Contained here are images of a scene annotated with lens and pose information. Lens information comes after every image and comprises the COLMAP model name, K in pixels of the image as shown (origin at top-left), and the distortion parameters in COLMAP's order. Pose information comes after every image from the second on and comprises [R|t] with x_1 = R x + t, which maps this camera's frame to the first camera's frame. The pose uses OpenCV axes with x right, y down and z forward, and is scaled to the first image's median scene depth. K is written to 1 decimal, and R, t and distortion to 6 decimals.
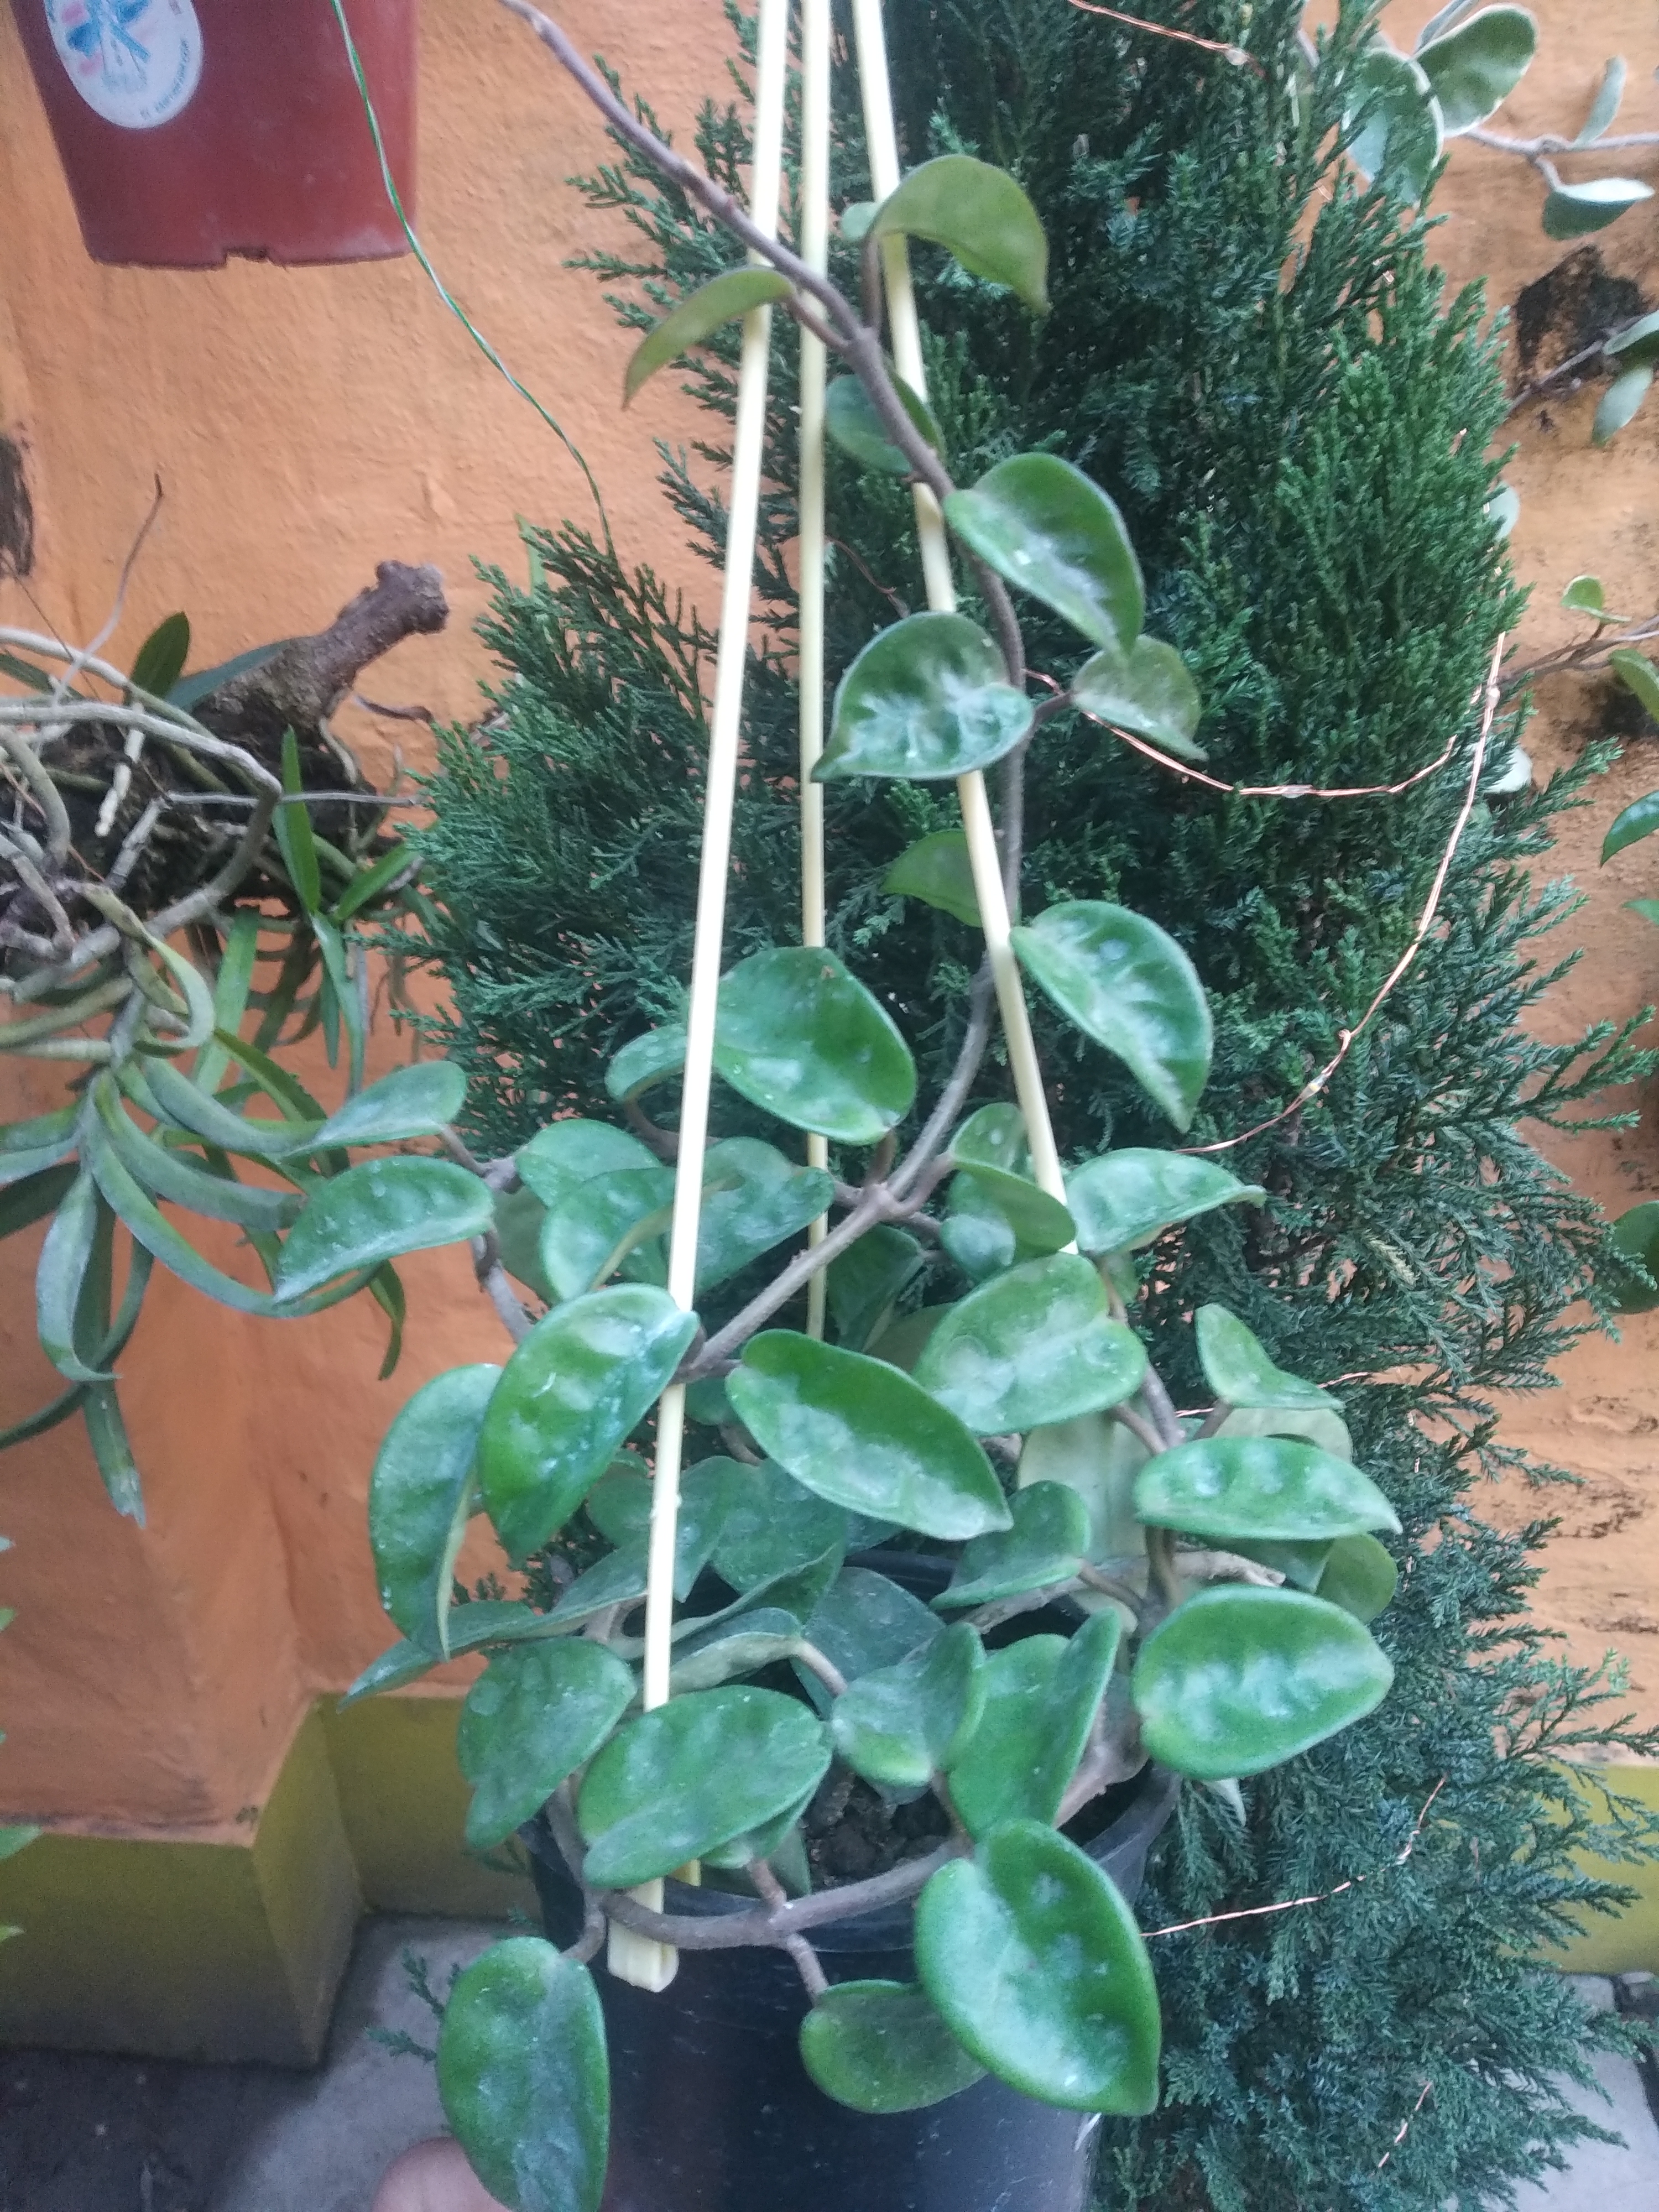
lens RADIAL K [[1691.3, 0, 824.5], [0, 1691.3, 1107.1], [0, 0, 1]] dist [-0.011944, 0.018693]
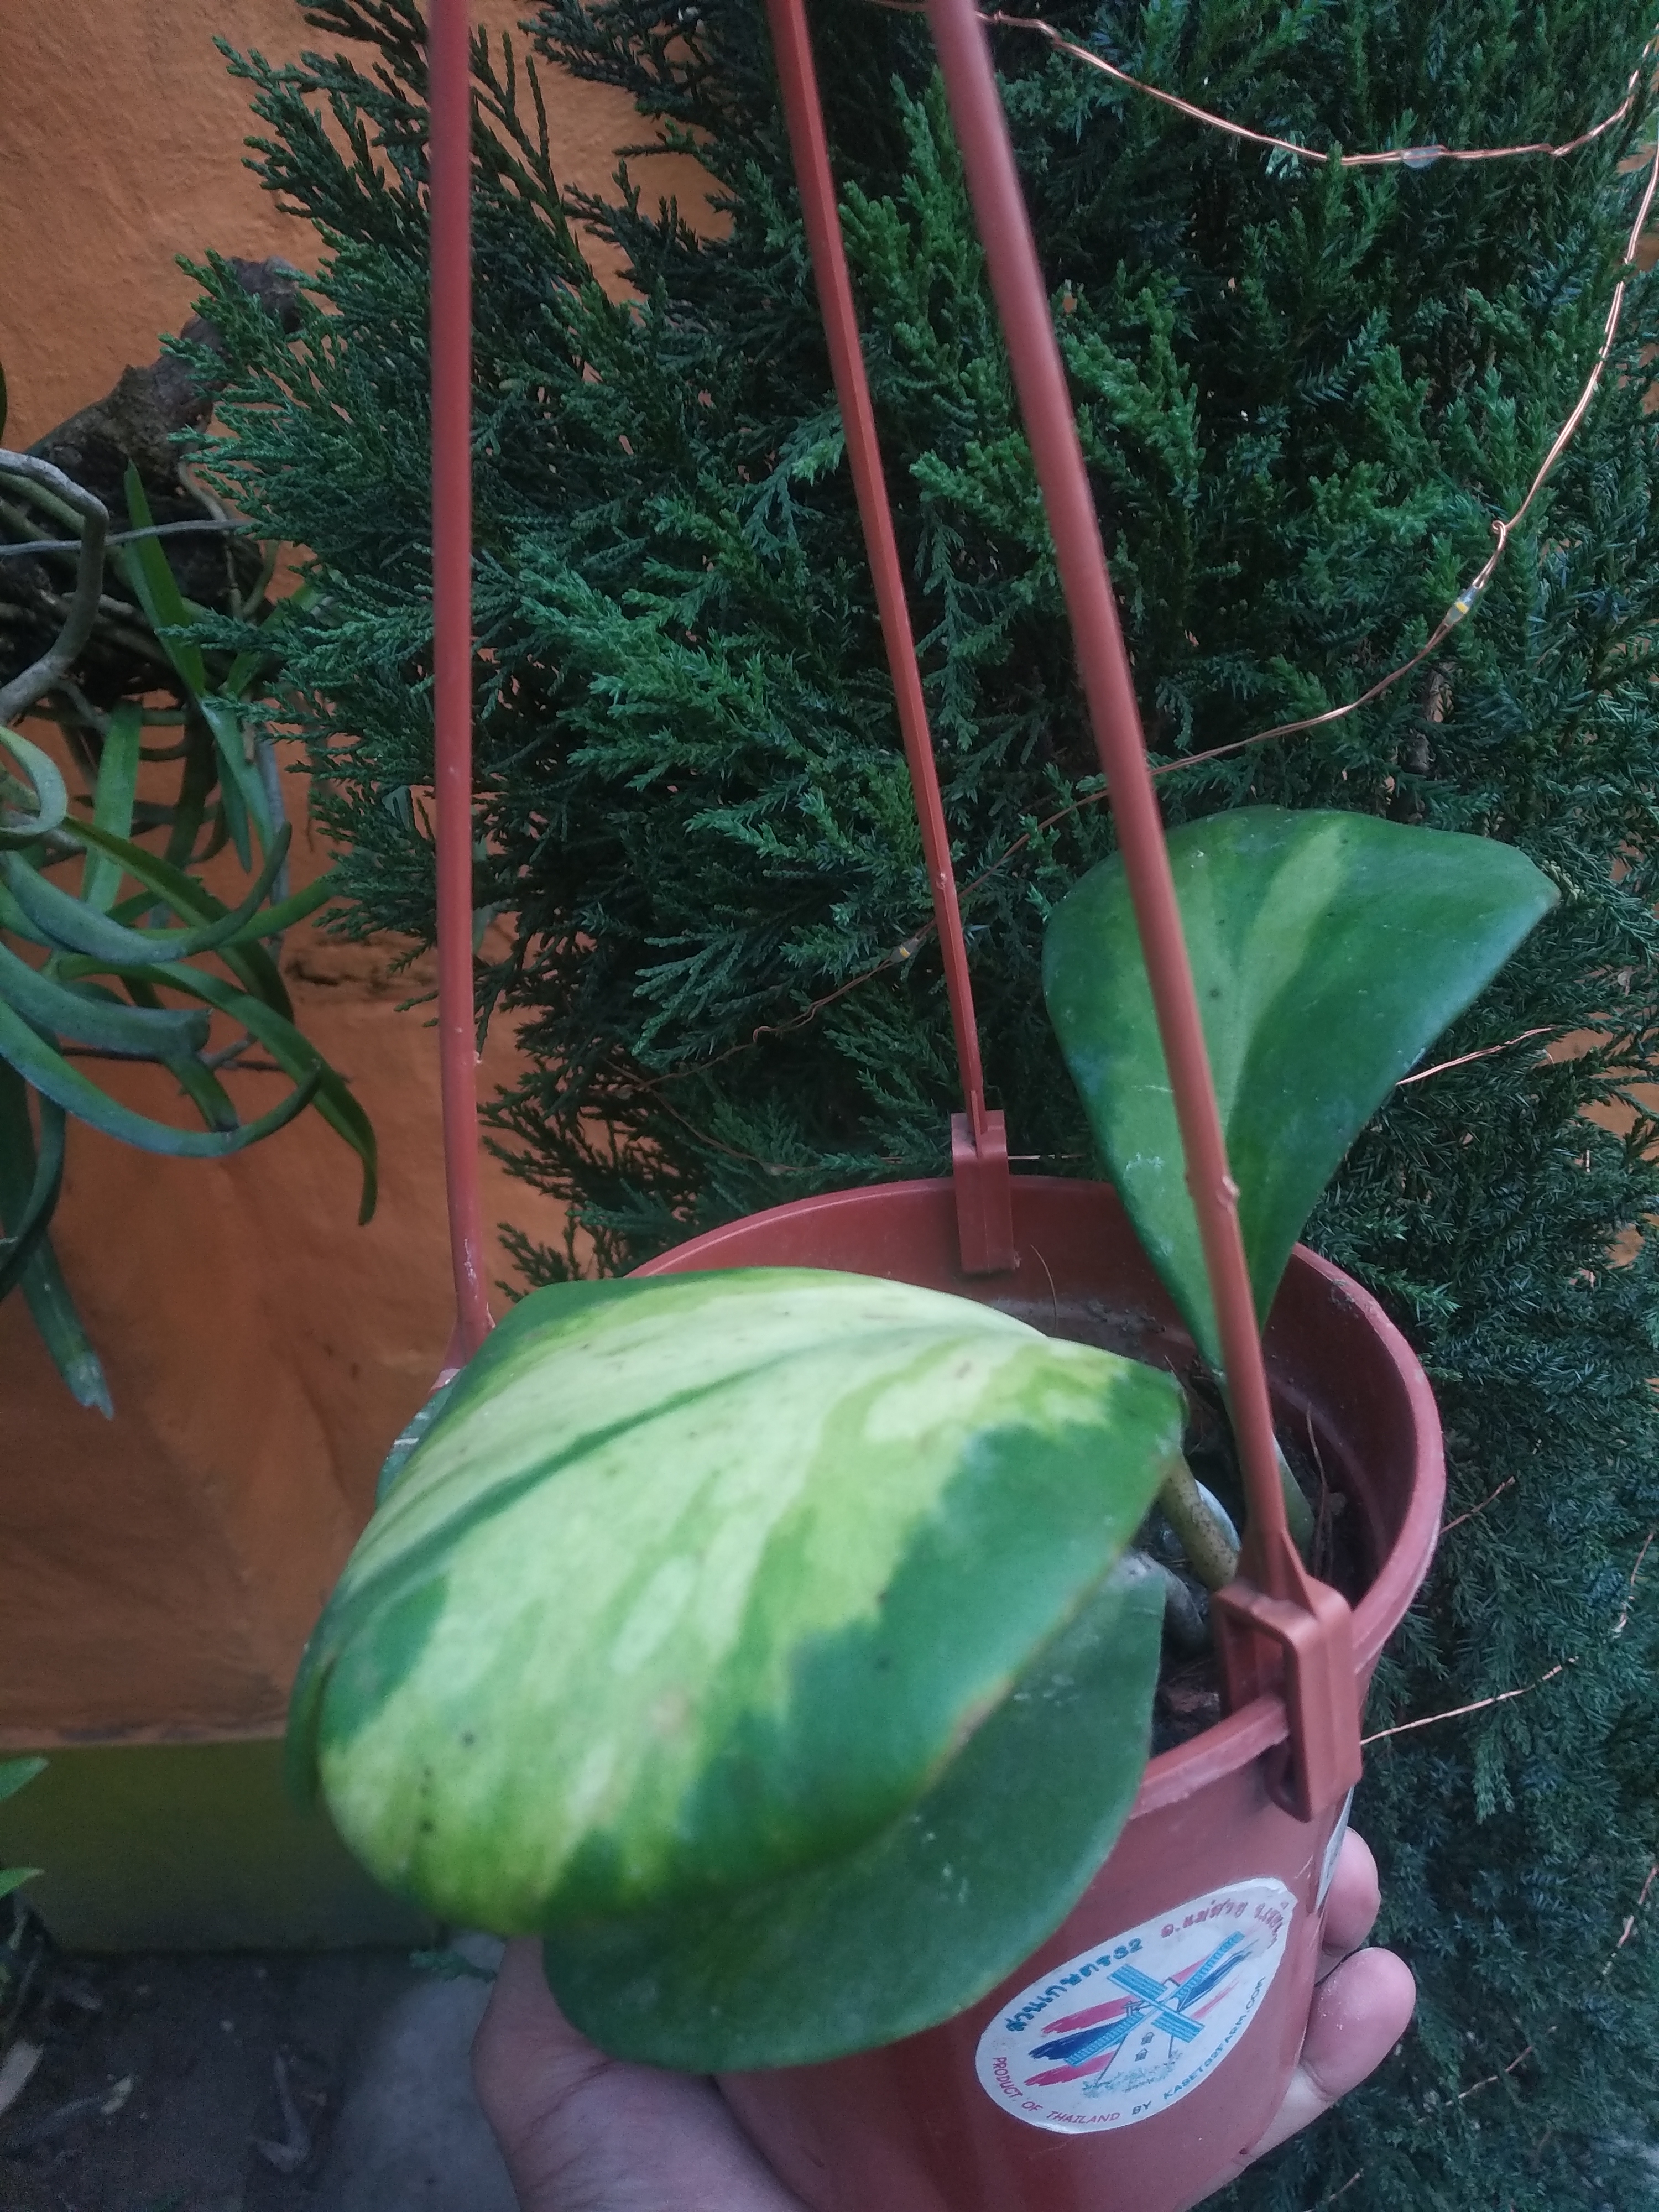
lens RADIAL K [[1691.3, 0, 826.1], [0, 1691.3, 1096.8], [0, 0, 1]] dist [-0.011944, 0.018693]
pose [[0.992689, -0.117979, -0.025473, 0.011483], [0.119801, 0.988803, 0.088974, 0.072974], [0.014691, -0.091376, 0.995708, 0.212965]]
